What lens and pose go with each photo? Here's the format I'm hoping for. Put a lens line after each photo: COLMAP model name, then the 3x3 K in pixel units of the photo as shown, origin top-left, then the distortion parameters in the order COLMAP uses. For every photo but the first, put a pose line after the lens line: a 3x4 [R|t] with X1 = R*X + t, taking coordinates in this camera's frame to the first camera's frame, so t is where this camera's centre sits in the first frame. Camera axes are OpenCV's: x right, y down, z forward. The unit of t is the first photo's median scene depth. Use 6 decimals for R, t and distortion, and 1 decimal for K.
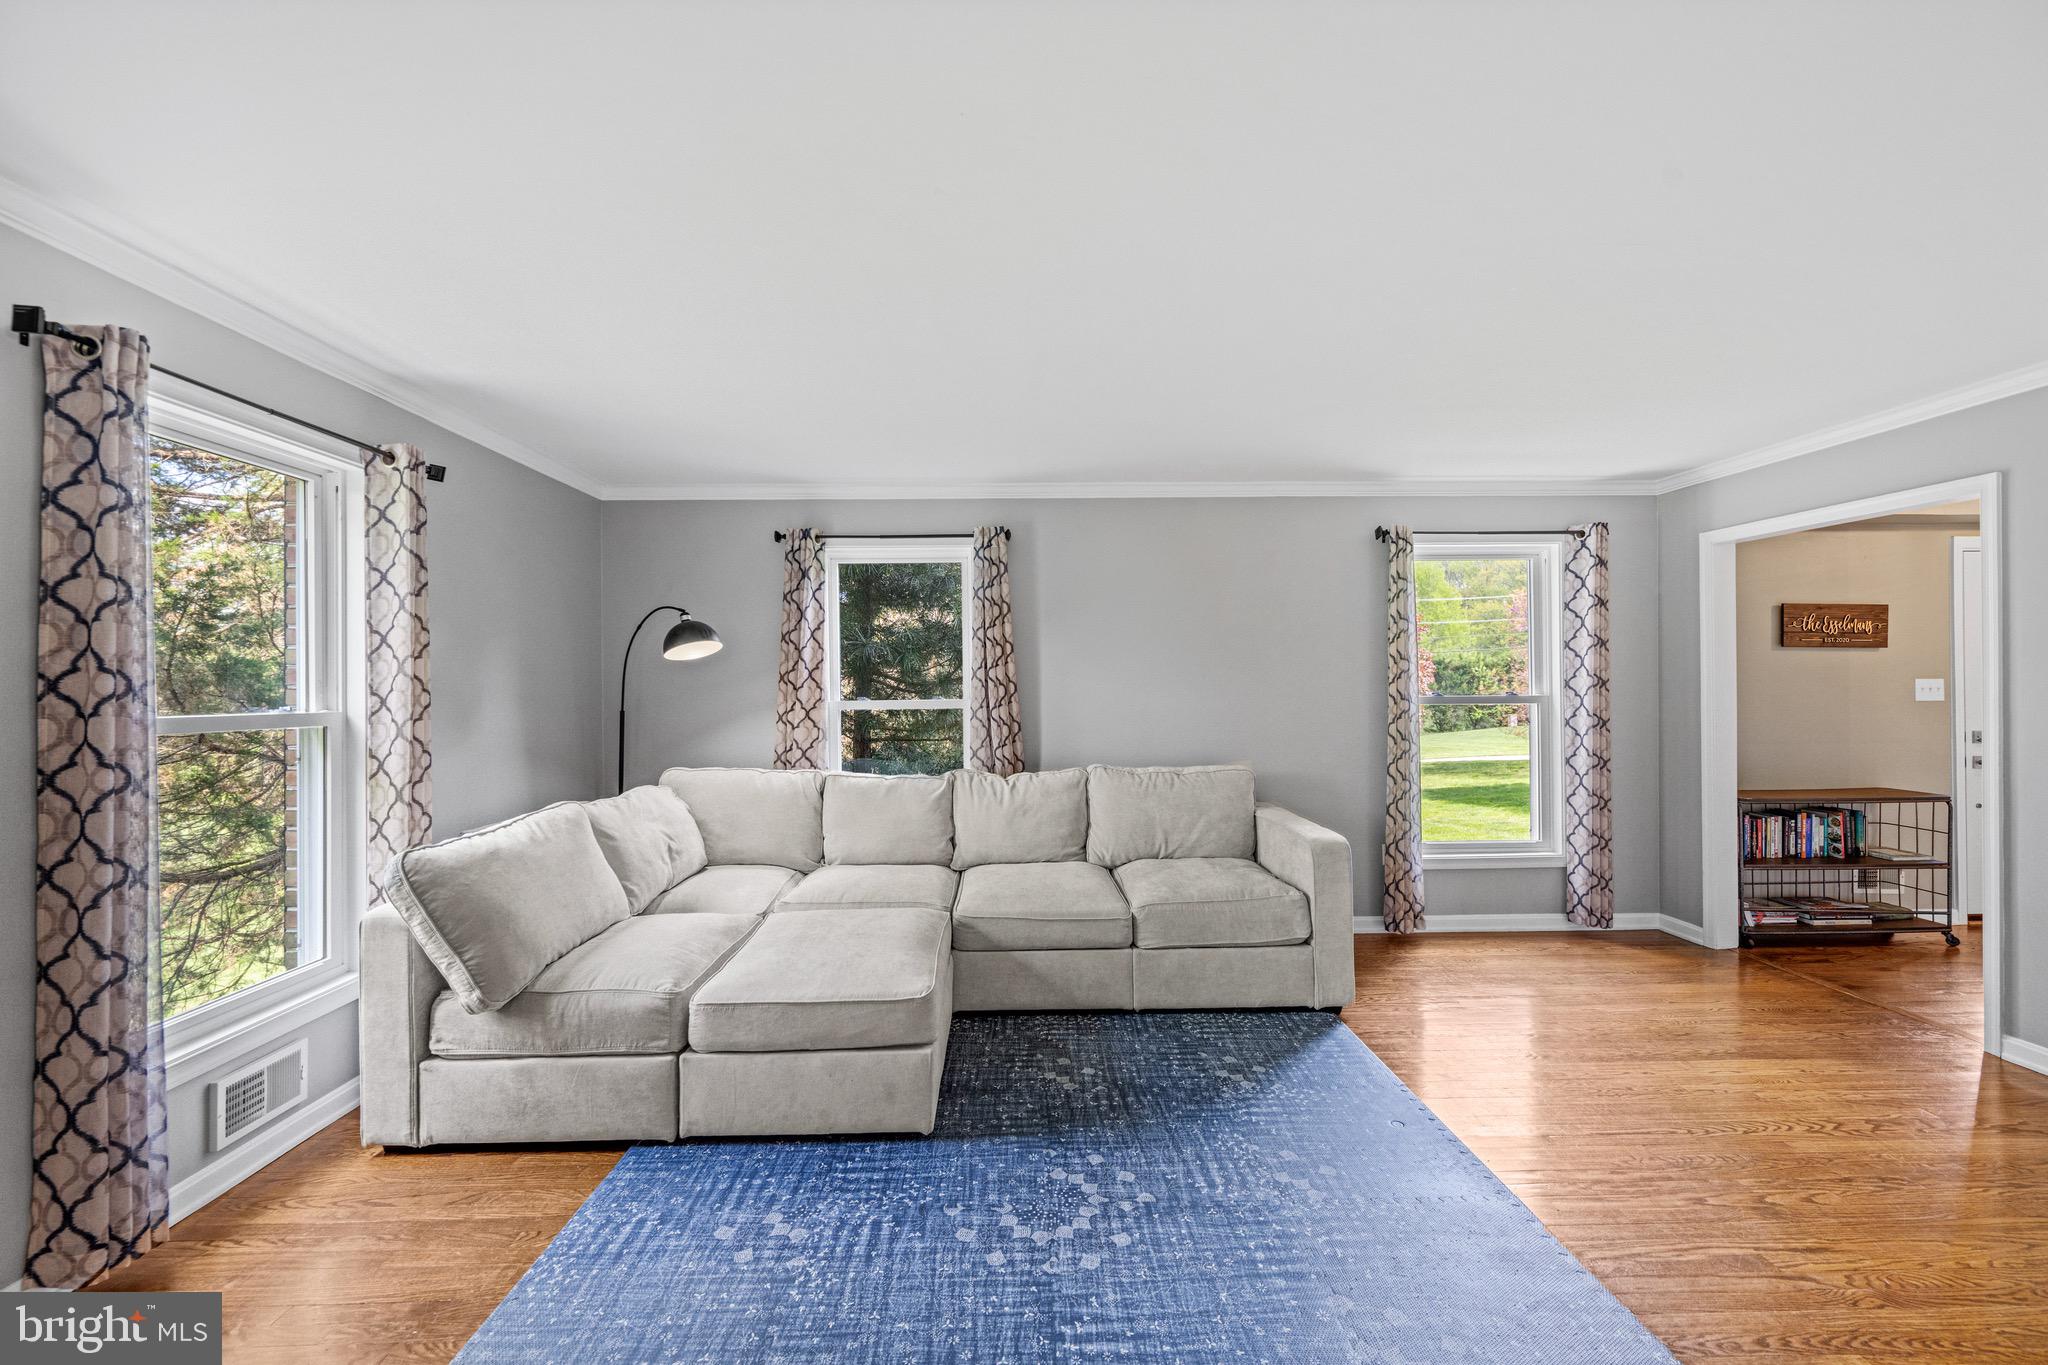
lens RADIAL K [[818.0, 0, 1024.8], [0, 818.0, 675.5], [0, 0, 1]] dist [0.001799, 0.000065]
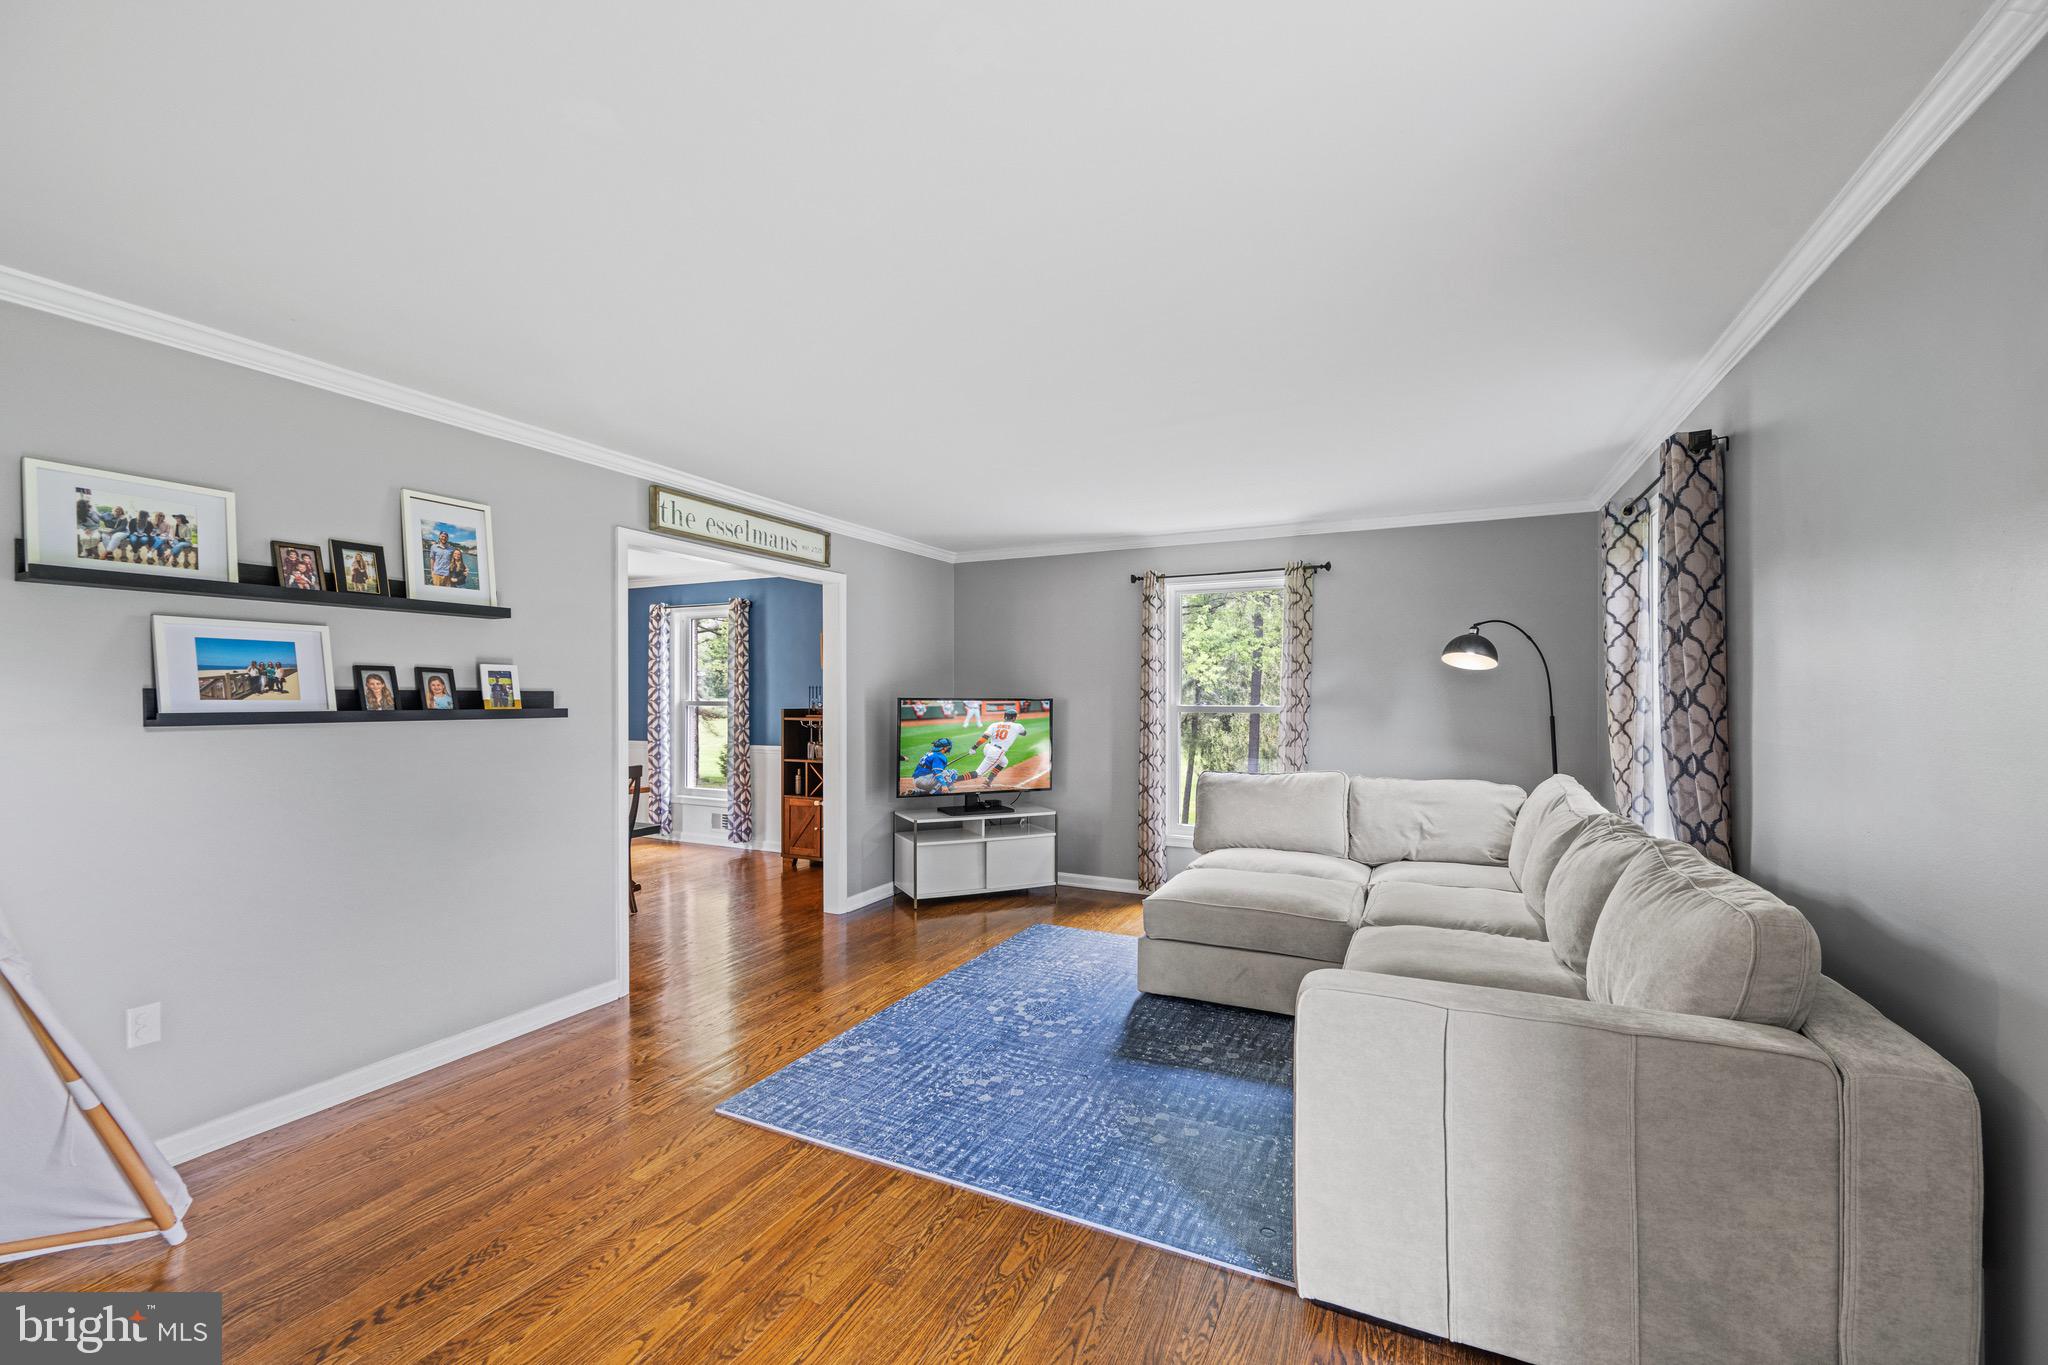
lens RADIAL K [[823.2, 0, 1026.6], [0, 823.2, 701.4], [0, 0, 1]] dist [0.000047, -0.000058]
pose [[-0.456619, 0.014573, -0.889543, 0.975279], [0.018031, 0.999812, 0.007124, 0.005458], [0.889480, -0.012787, -0.456796, 1.113180]]
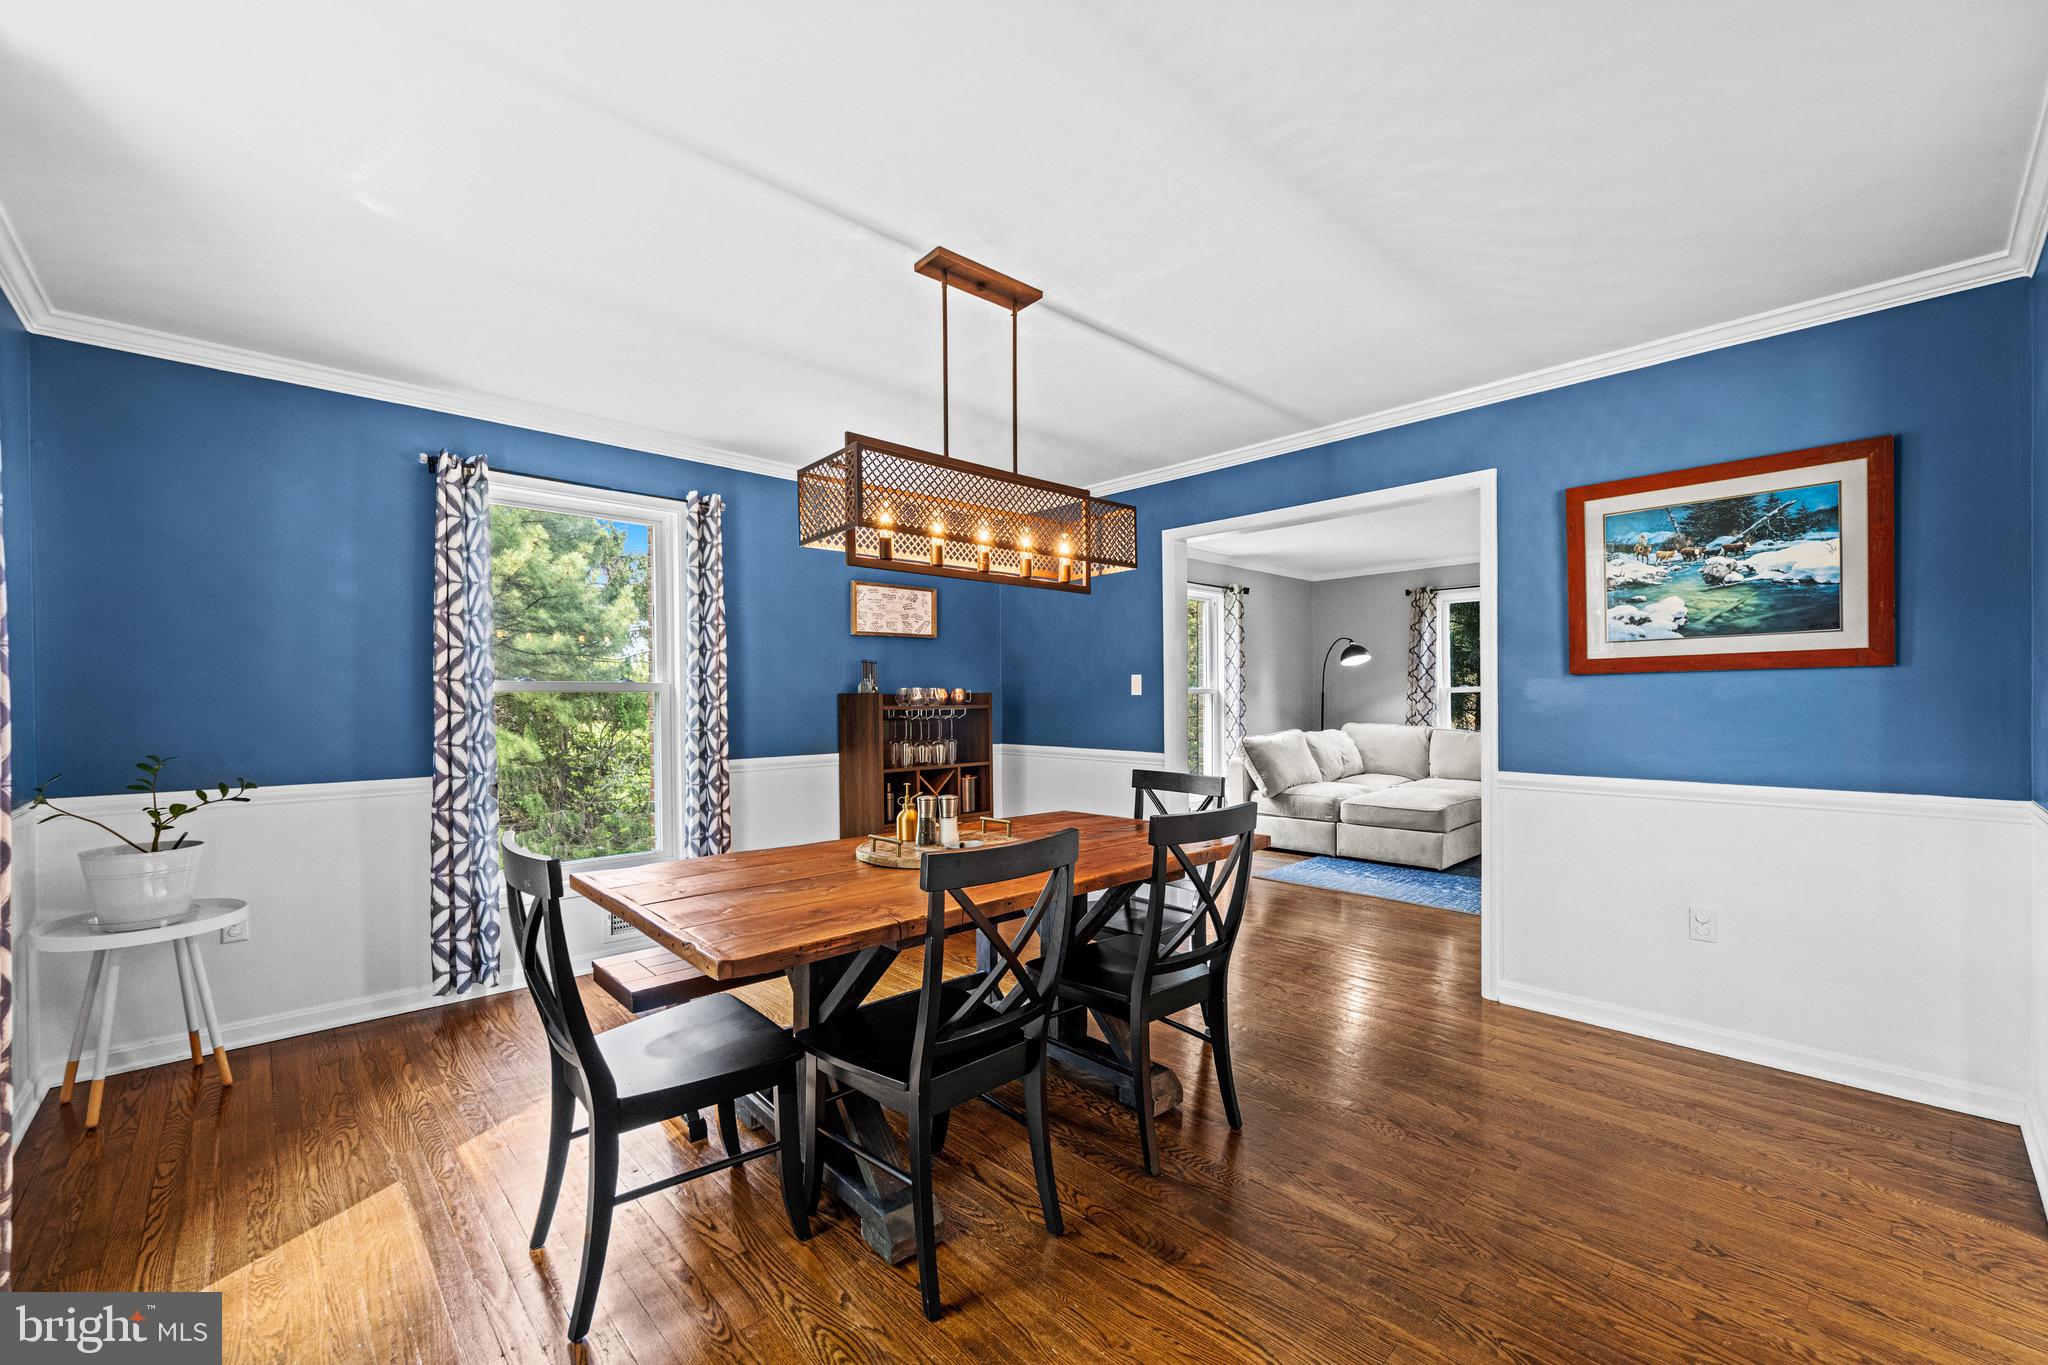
lens RADIAL K [[823.2, 0, 1026.6], [0, 823.2, 701.4], [0, 0, 1]] dist [0.000047, -0.000058]
pose [[0.672193, 0.006916, -0.740344, 0.593228], [0.013968, 0.999660, 0.022021, 0.015346], [0.740244, -0.025143, 0.671868, -1.026512]]
